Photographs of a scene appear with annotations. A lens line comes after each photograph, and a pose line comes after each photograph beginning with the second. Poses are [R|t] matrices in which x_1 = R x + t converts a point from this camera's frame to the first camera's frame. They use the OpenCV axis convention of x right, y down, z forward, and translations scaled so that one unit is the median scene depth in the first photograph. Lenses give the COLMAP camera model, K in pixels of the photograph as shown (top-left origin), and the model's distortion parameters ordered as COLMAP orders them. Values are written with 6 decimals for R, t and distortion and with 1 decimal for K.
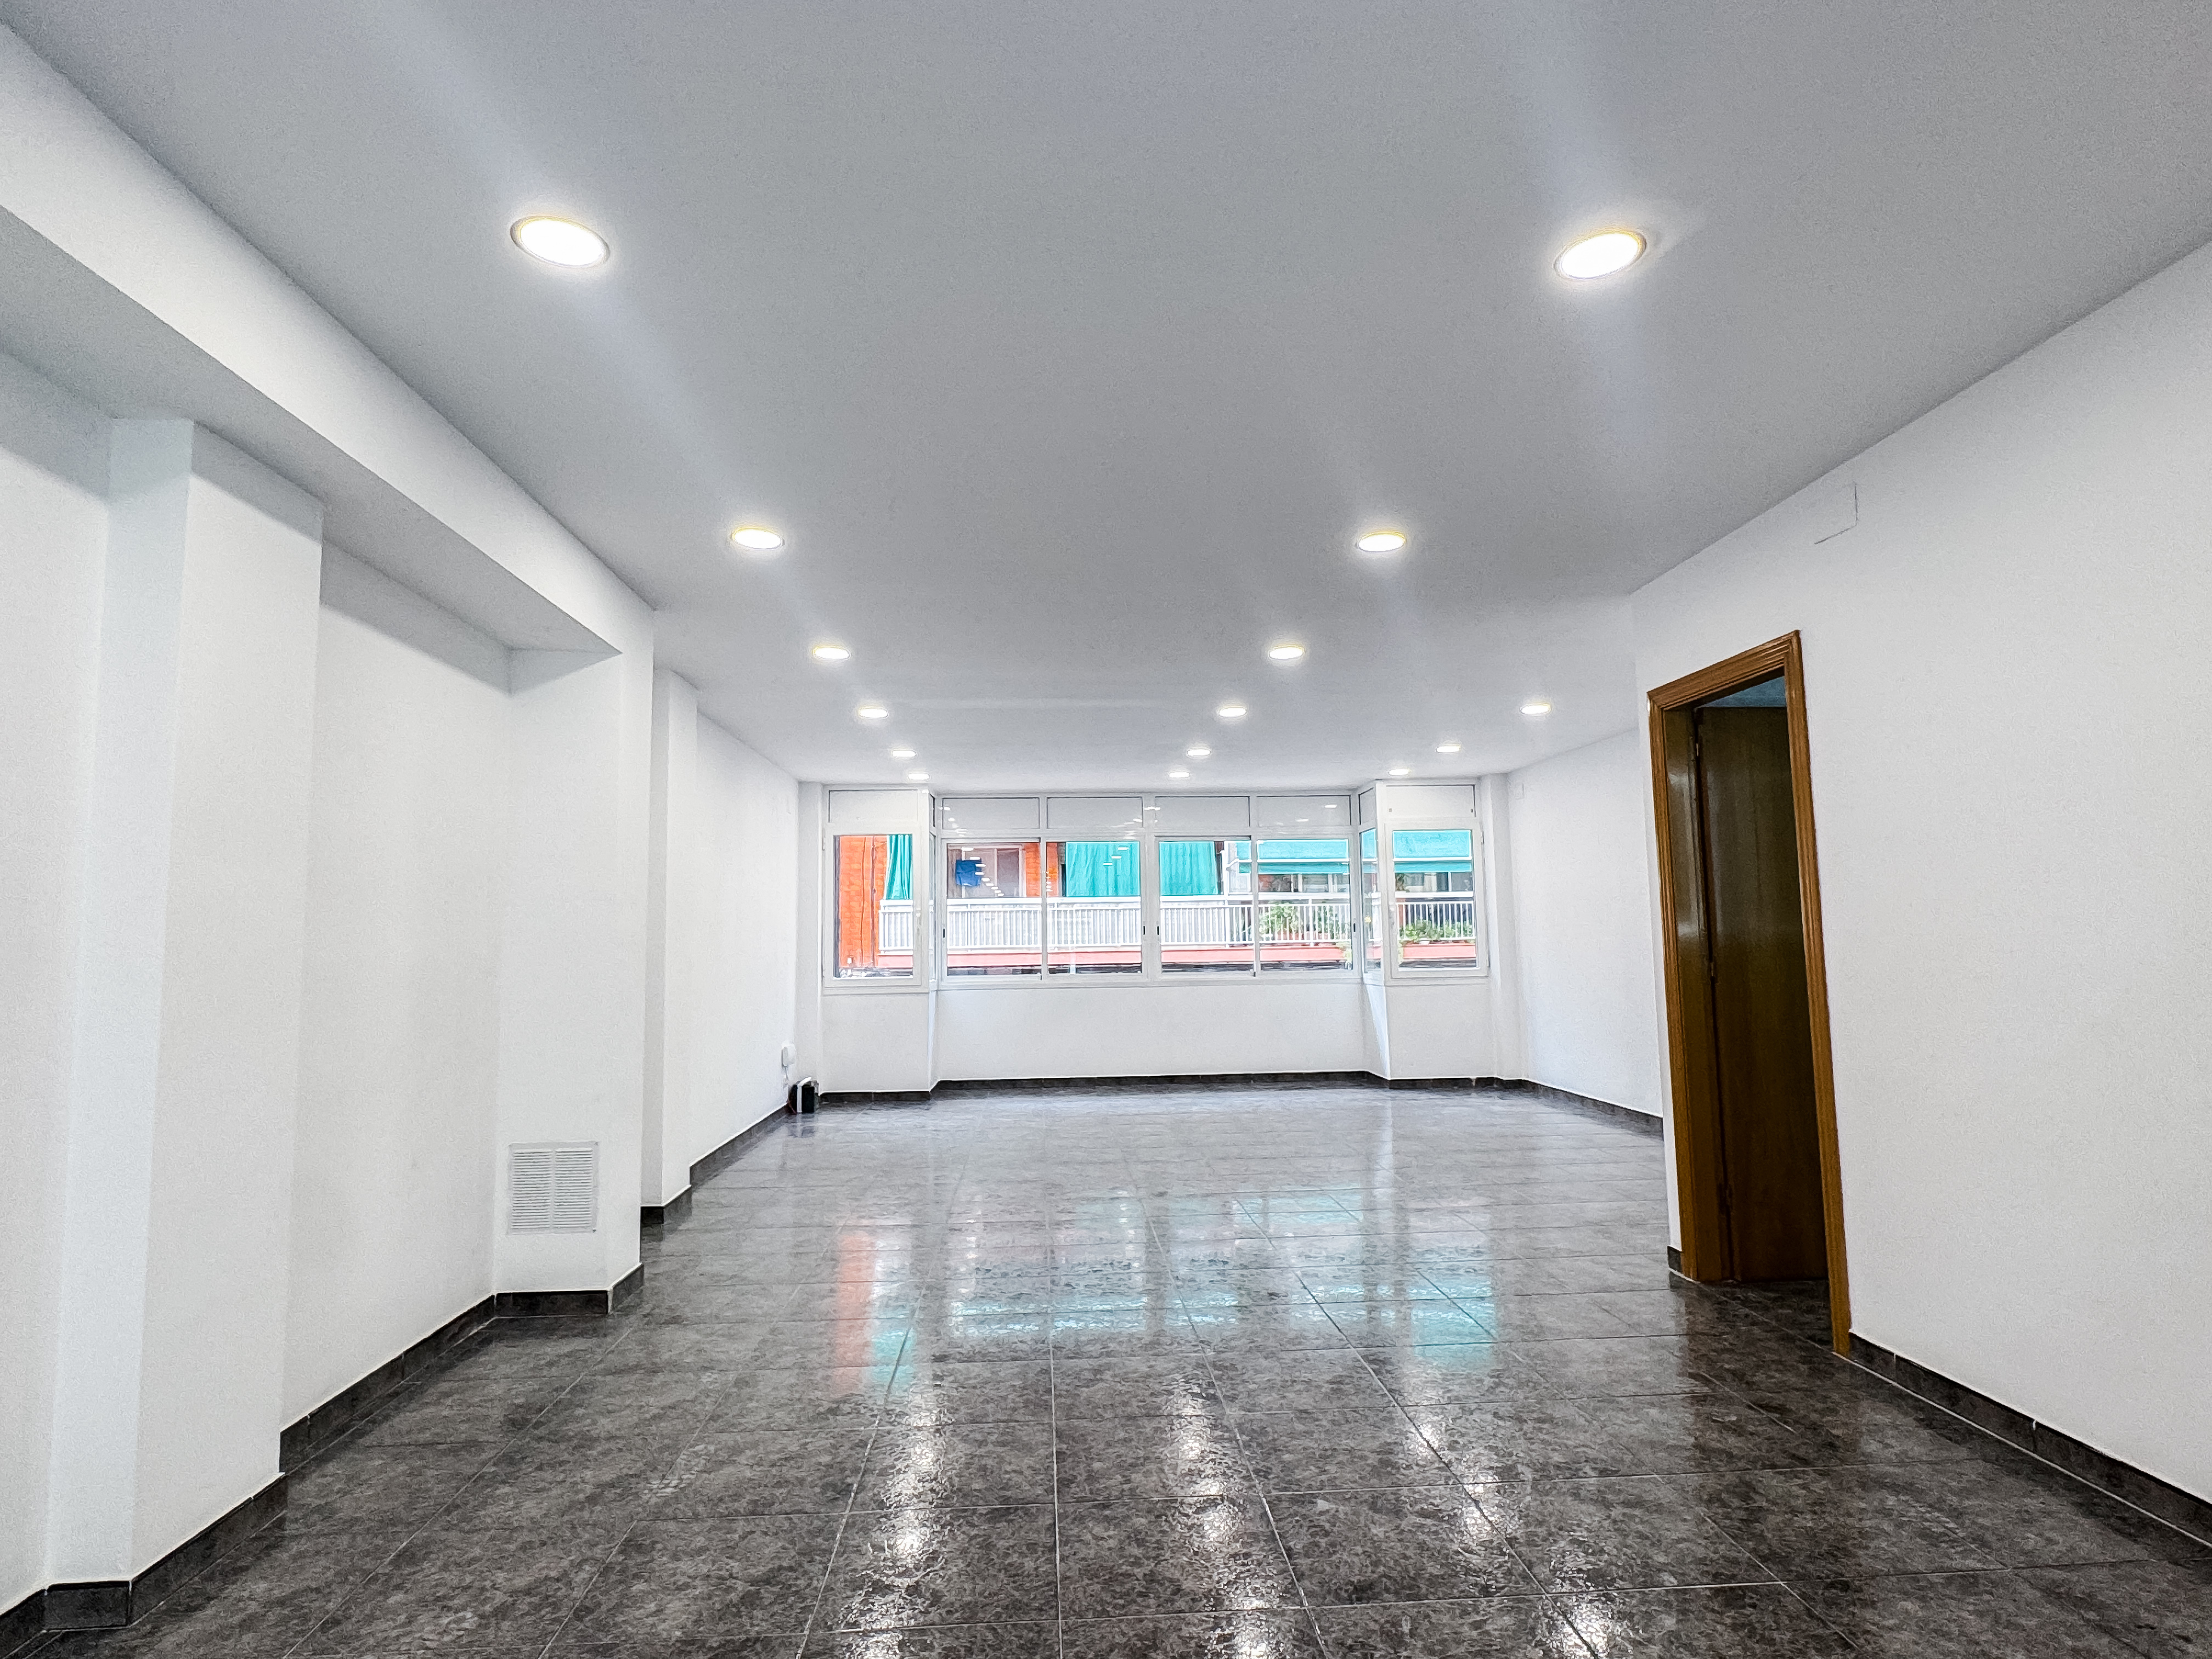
lens RADIAL K [[1182.6, 0, 1110.0], [0, 1182.6, 823.2], [0, 0, 1]] dist [-0.001973, -0.000111]
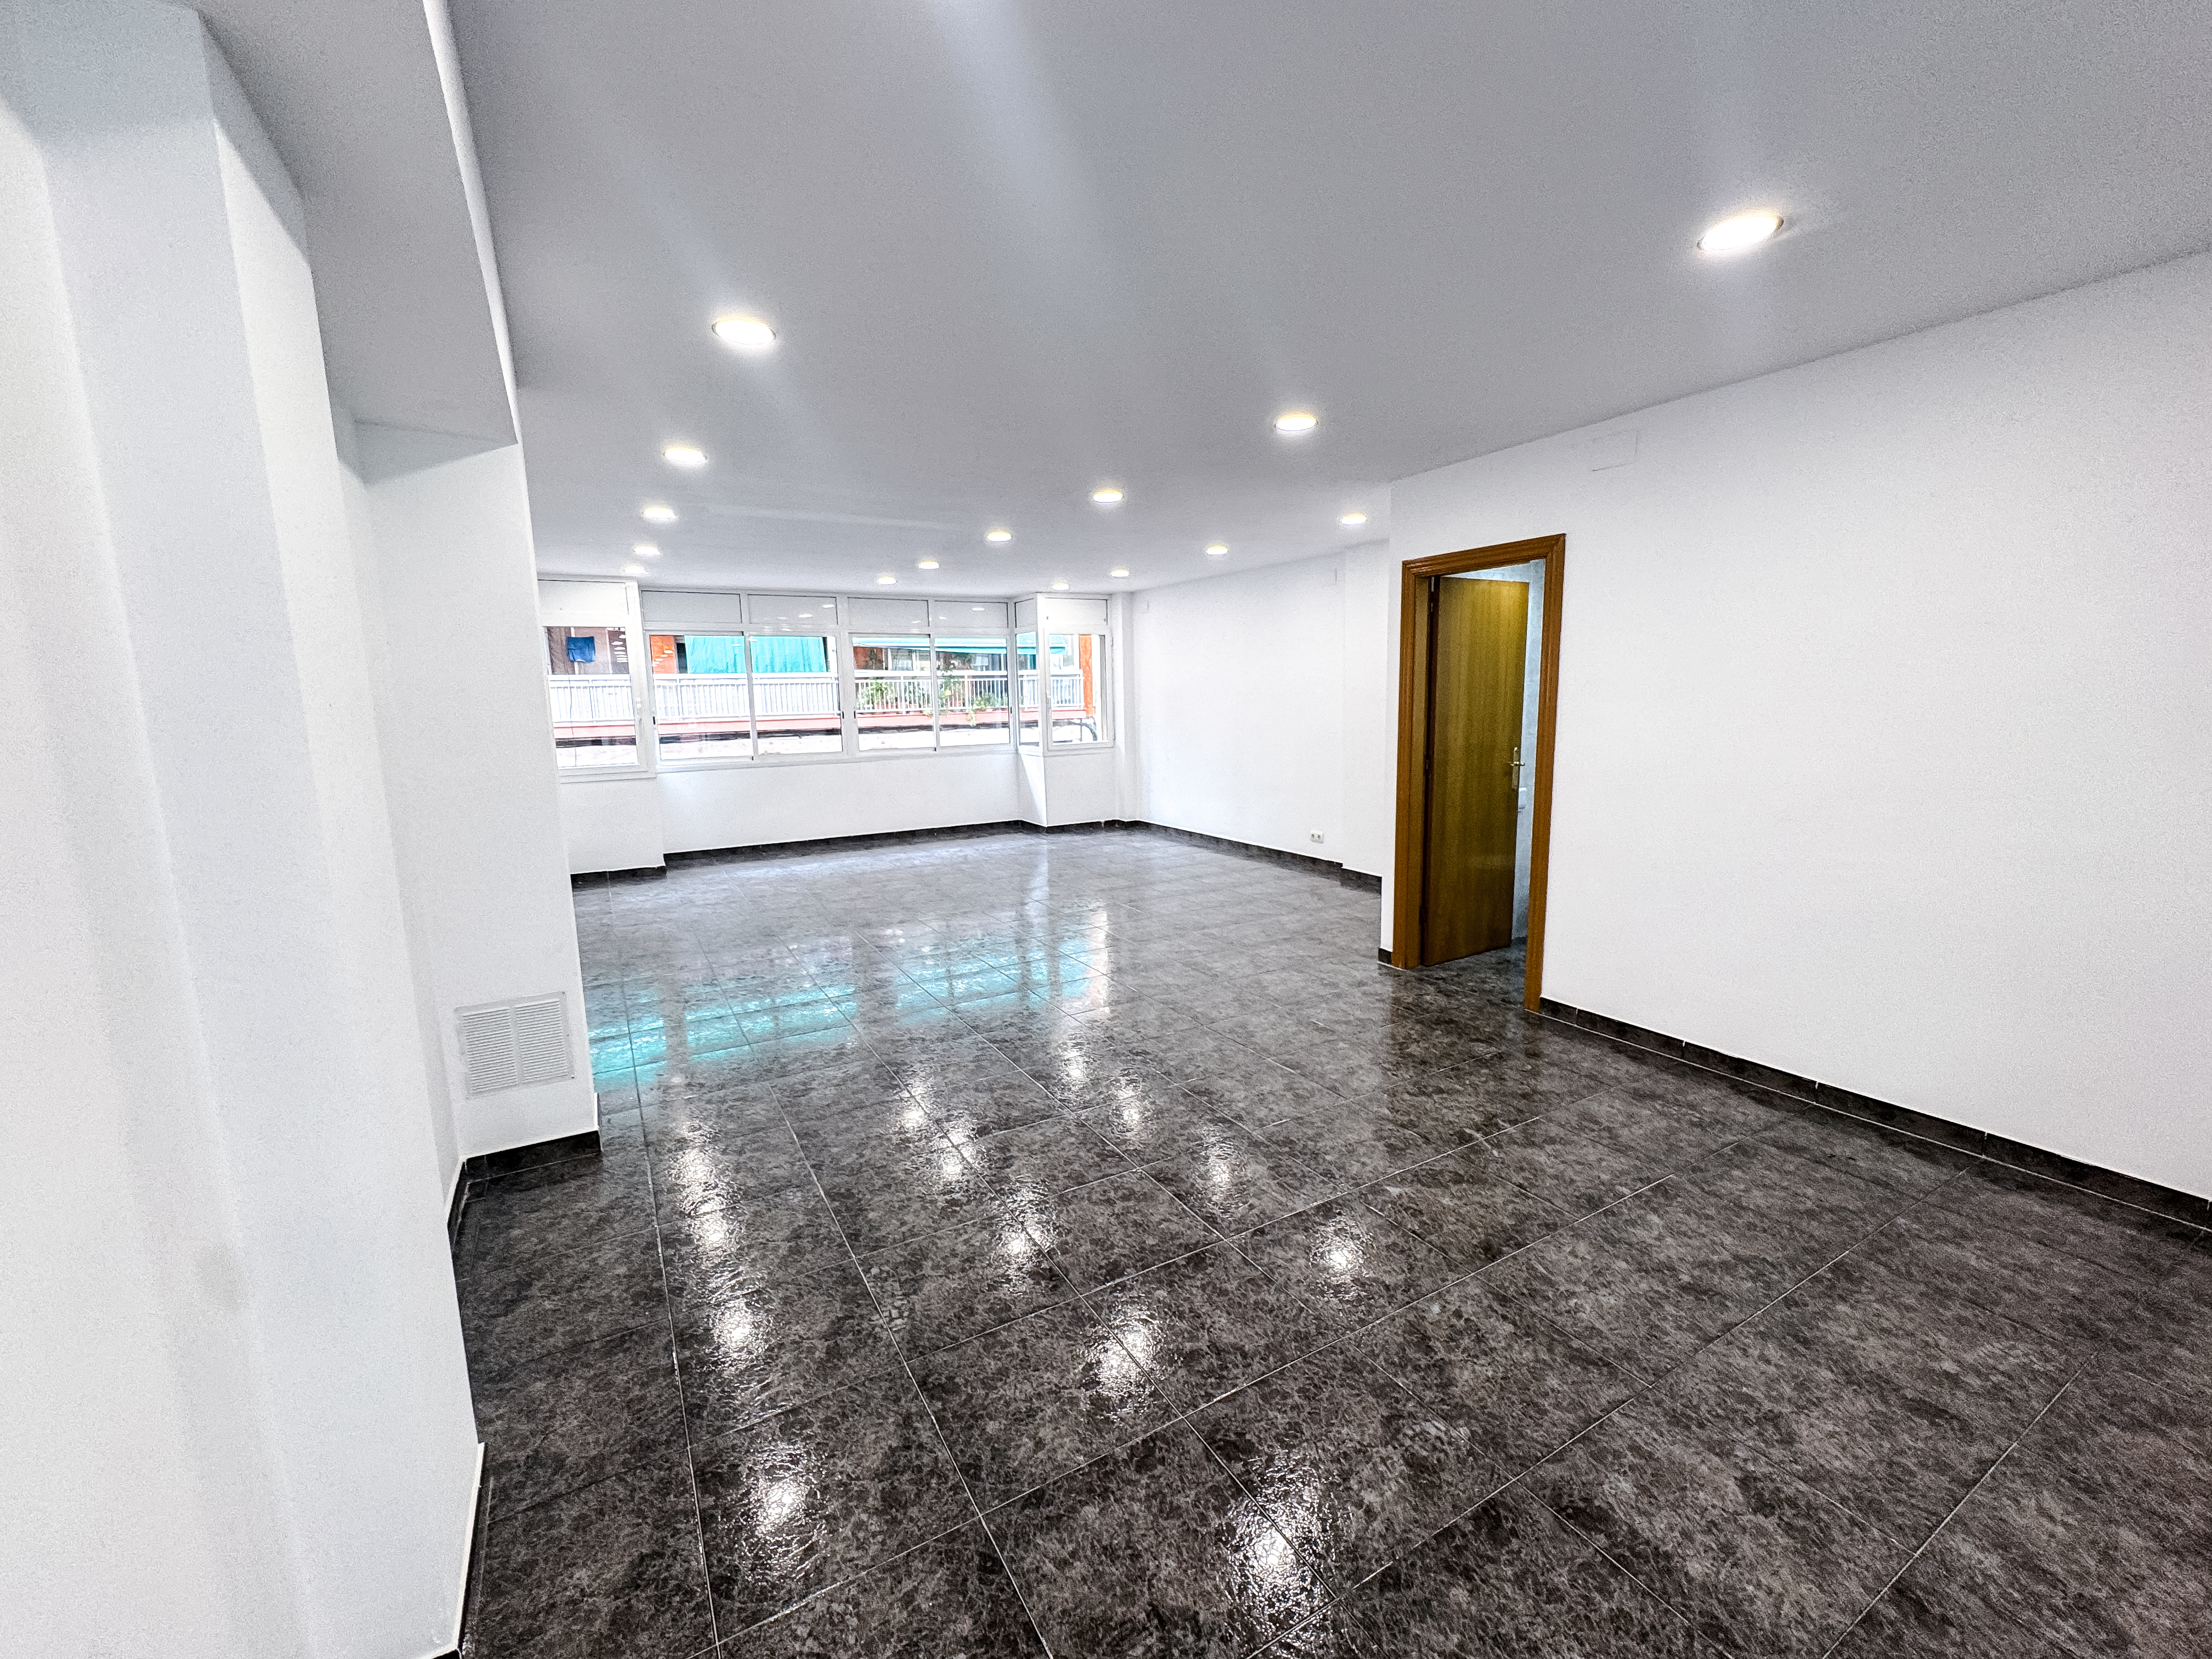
lens RADIAL K [[910.1, 0, 1106.4], [0, 910.1, 825.6], [0, 0, 1]] dist [-0.002508, 0.000293]
pose [[0.896452, -0.066770, 0.438082, -0.339007], [-0.038463, 0.973129, 0.227027, -0.041636], [-0.441468, -0.220368, 0.869795, 0.190764]]
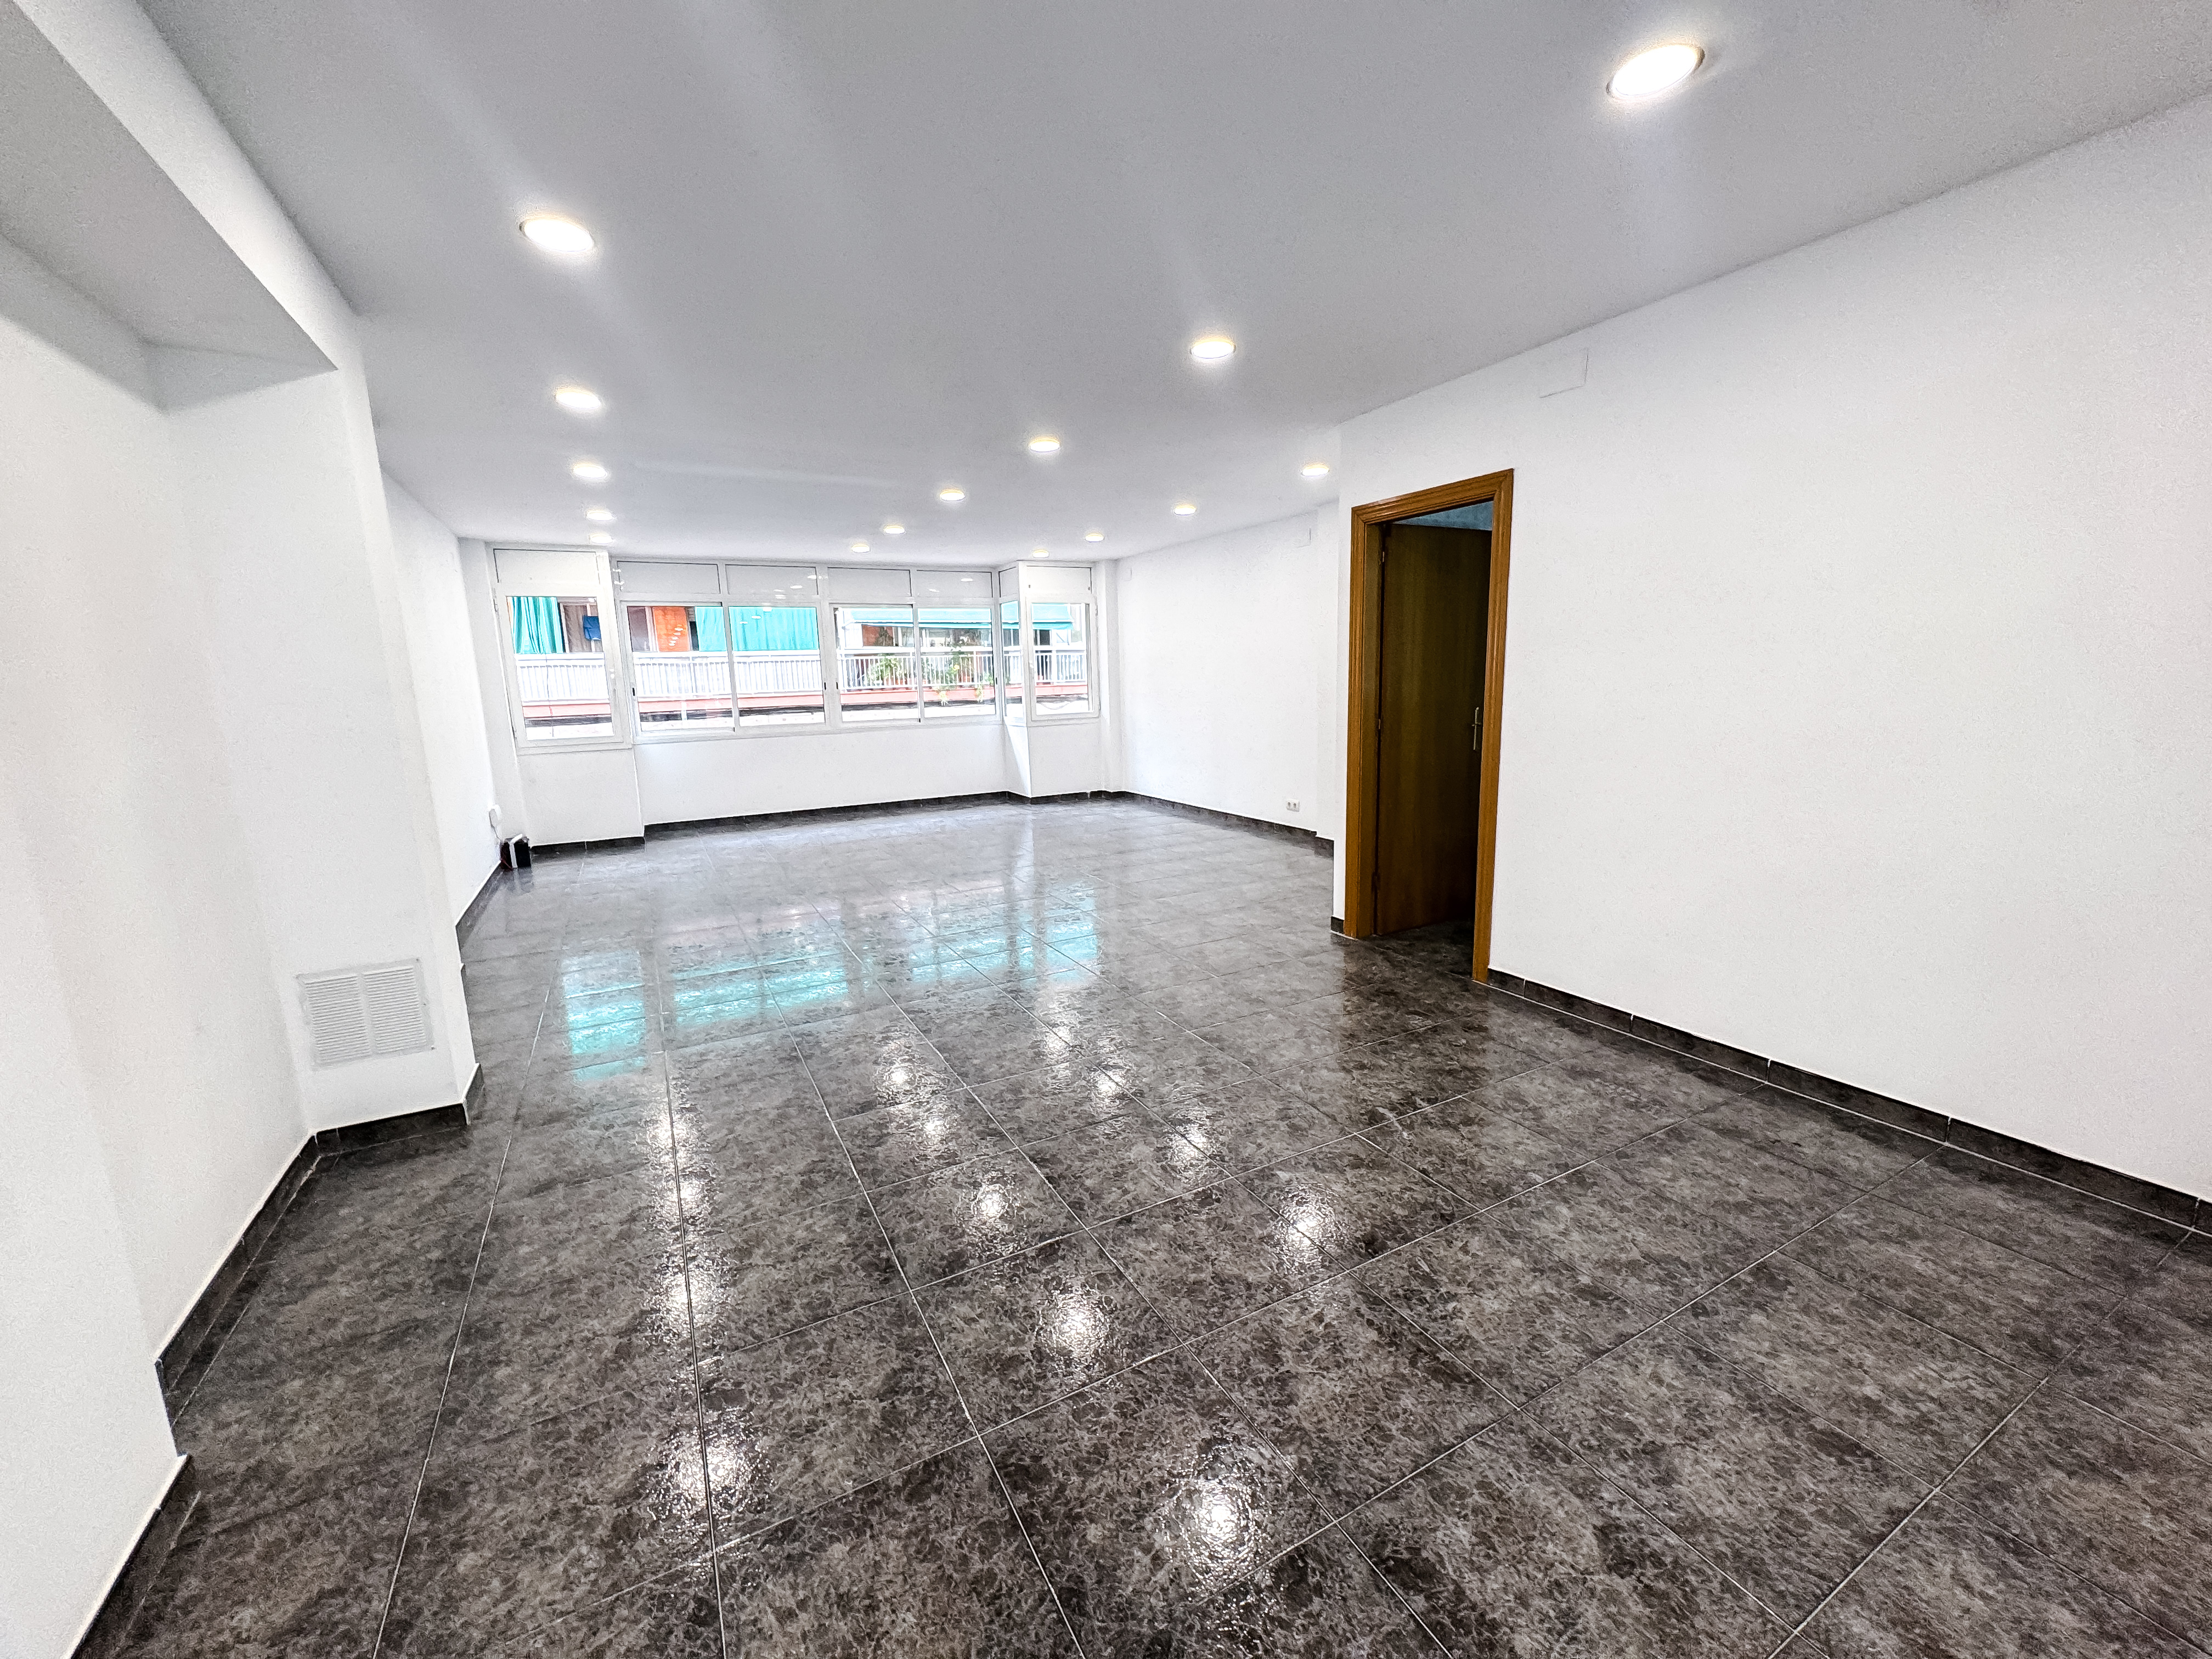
lens RADIAL K [[885.5, 0, 1106.3], [0, 885.5, 825.4], [0, 0, 1]] dist [-0.002400, 0.000256]
pose [[0.908795, -0.080545, 0.409394, -0.214351], [-0.028683, 0.966809, 0.253885, -0.015269], [-0.416255, -0.242472, 0.876321, 0.202306]]
